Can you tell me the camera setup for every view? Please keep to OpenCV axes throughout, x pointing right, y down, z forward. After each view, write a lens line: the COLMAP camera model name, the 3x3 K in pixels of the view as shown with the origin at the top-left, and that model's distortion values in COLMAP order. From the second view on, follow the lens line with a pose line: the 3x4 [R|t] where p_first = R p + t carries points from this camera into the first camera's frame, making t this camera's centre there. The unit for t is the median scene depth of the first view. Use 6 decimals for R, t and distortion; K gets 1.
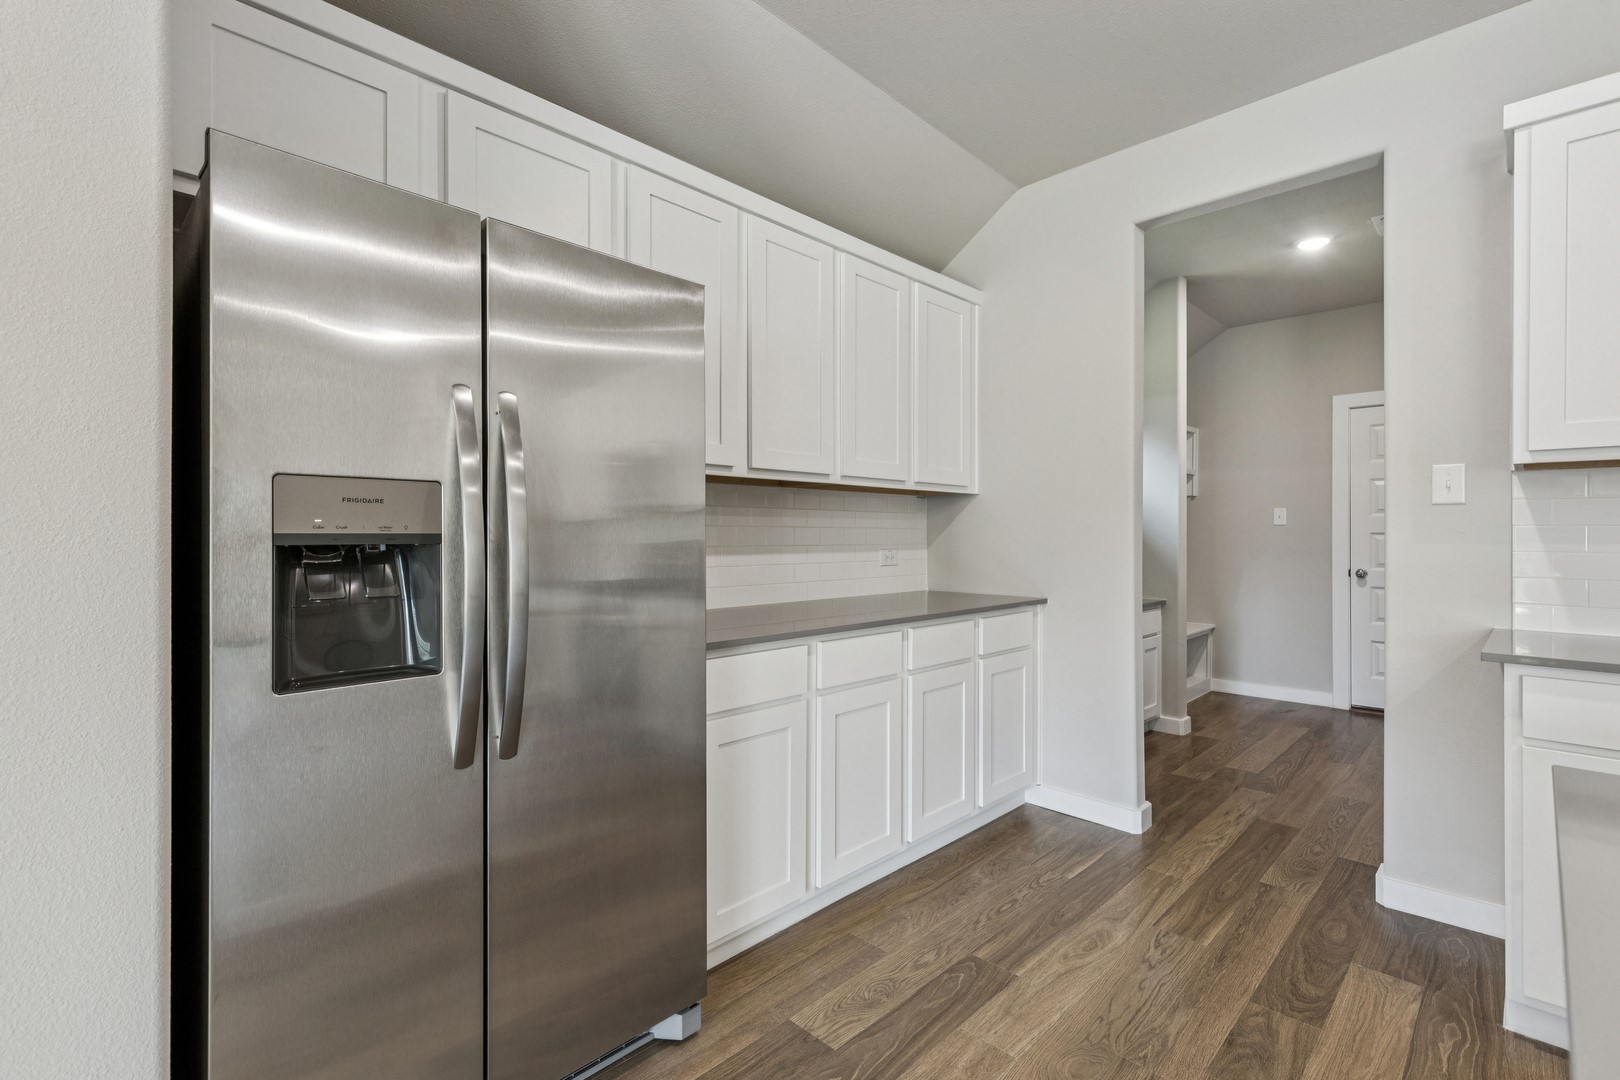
lens RADIAL K [[738.4, 0, 810.0], [0, 738.4, 540.0], [0, 0, 1]] dist [0.022780, -0.000494]
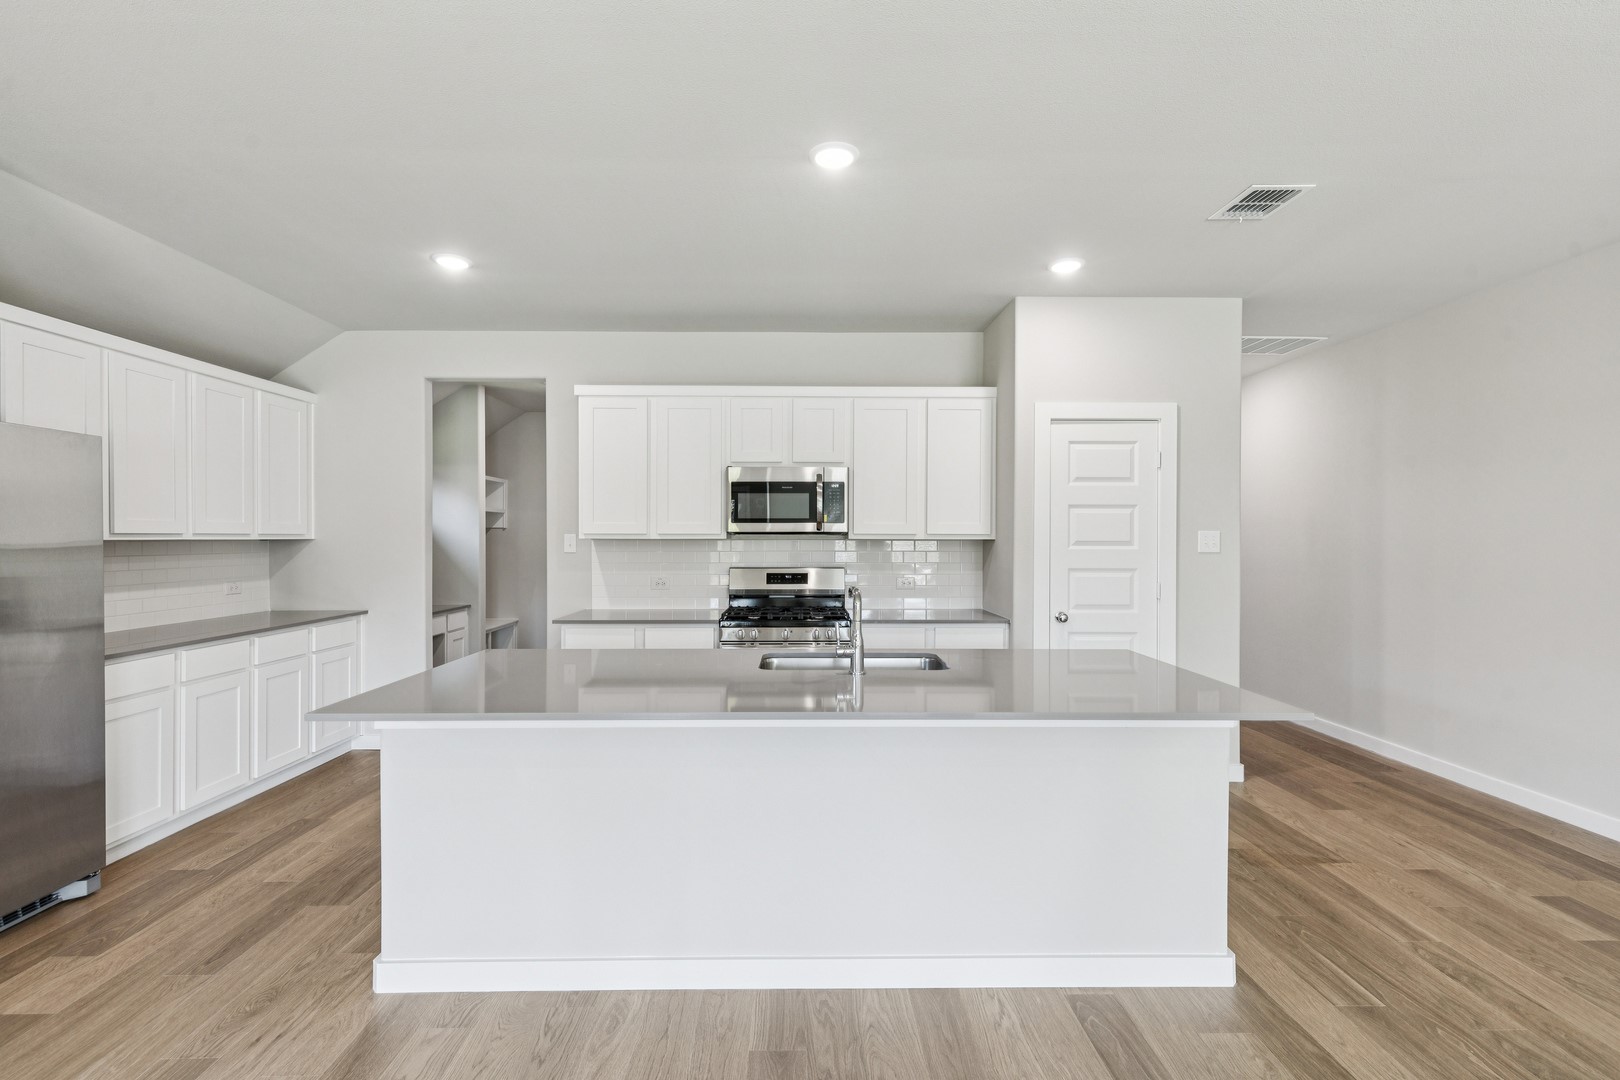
lens RADIAL K [[731.3, 0, 812.7], [0, 731.3, 539.9], [0, 0, 1]] dist [0.008423, -0.001265]
pose [[0.700058, -0.002877, 0.714080, -0.144061], [0.004762, 0.999988, -0.000640, -0.076188], [-0.714070, 0.003849, 0.700063, -0.894012]]
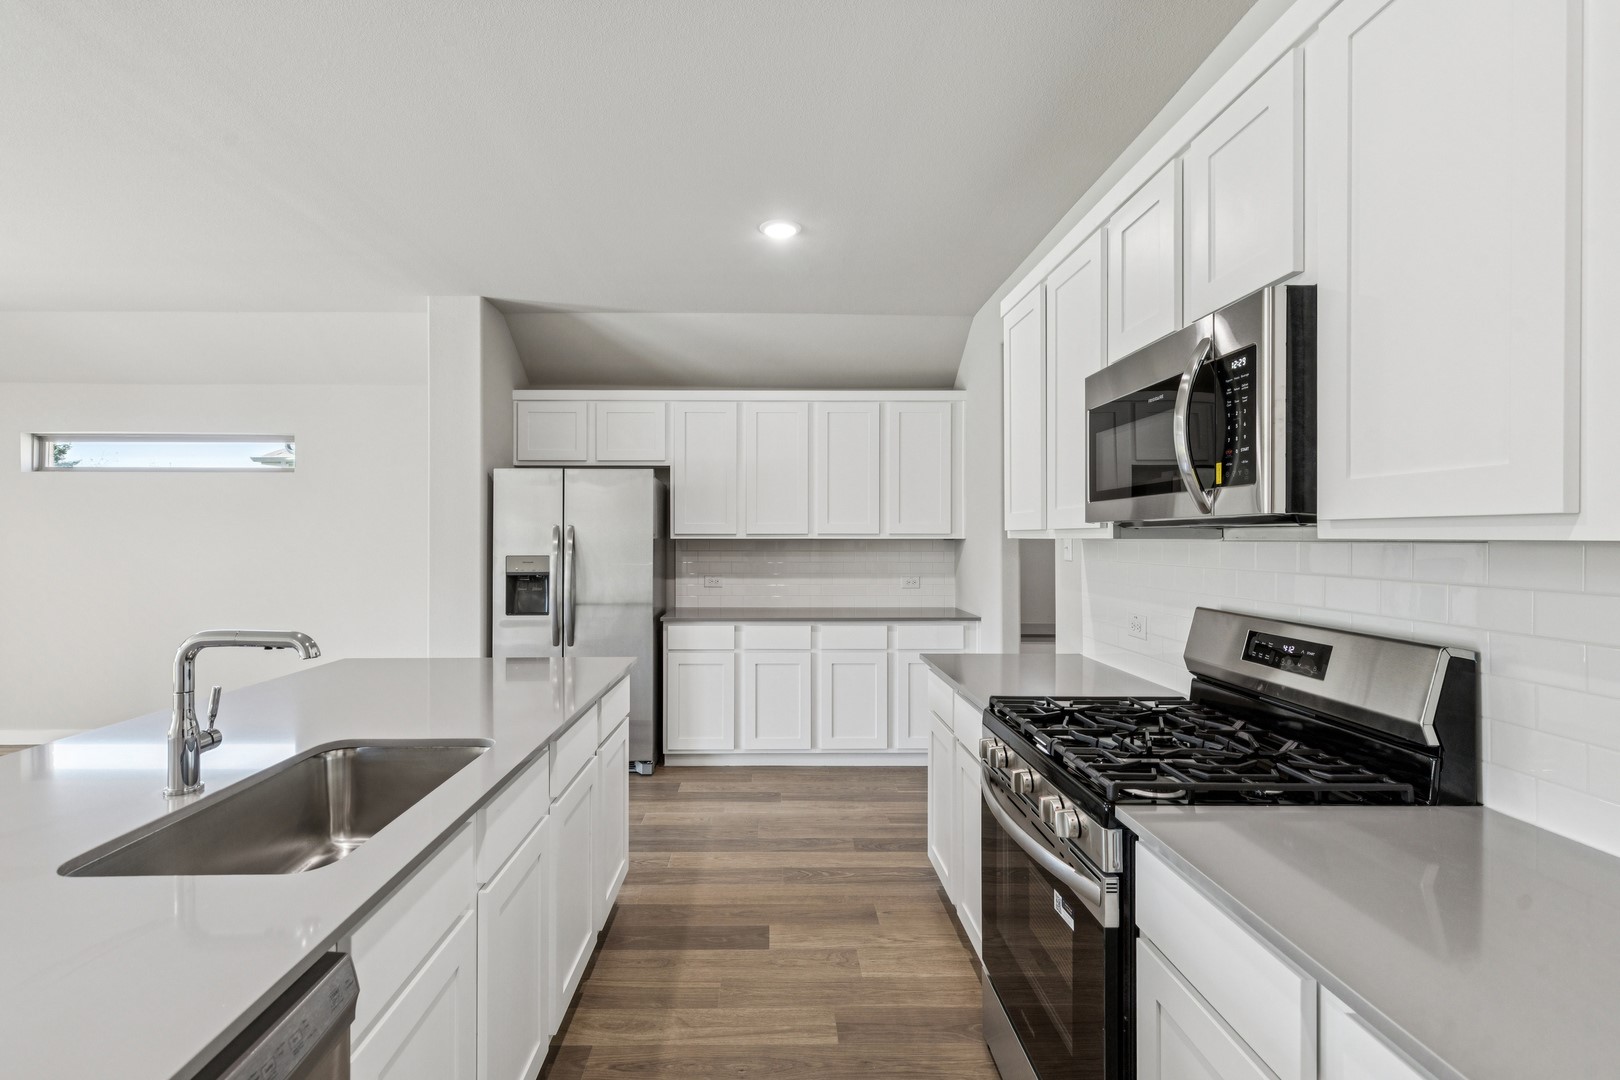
lens RADIAL K [[750.6, 0, 788.8], [0, 750.6, 532.3], [0, 0, 1]] dist [0.009718, -0.000475]
pose [[0.707468, -0.005552, -0.706723, 1.344816], [-0.003660, 0.999927, -0.011519, -0.077874], [0.706736, 0.010736, 0.707396, -0.304830]]
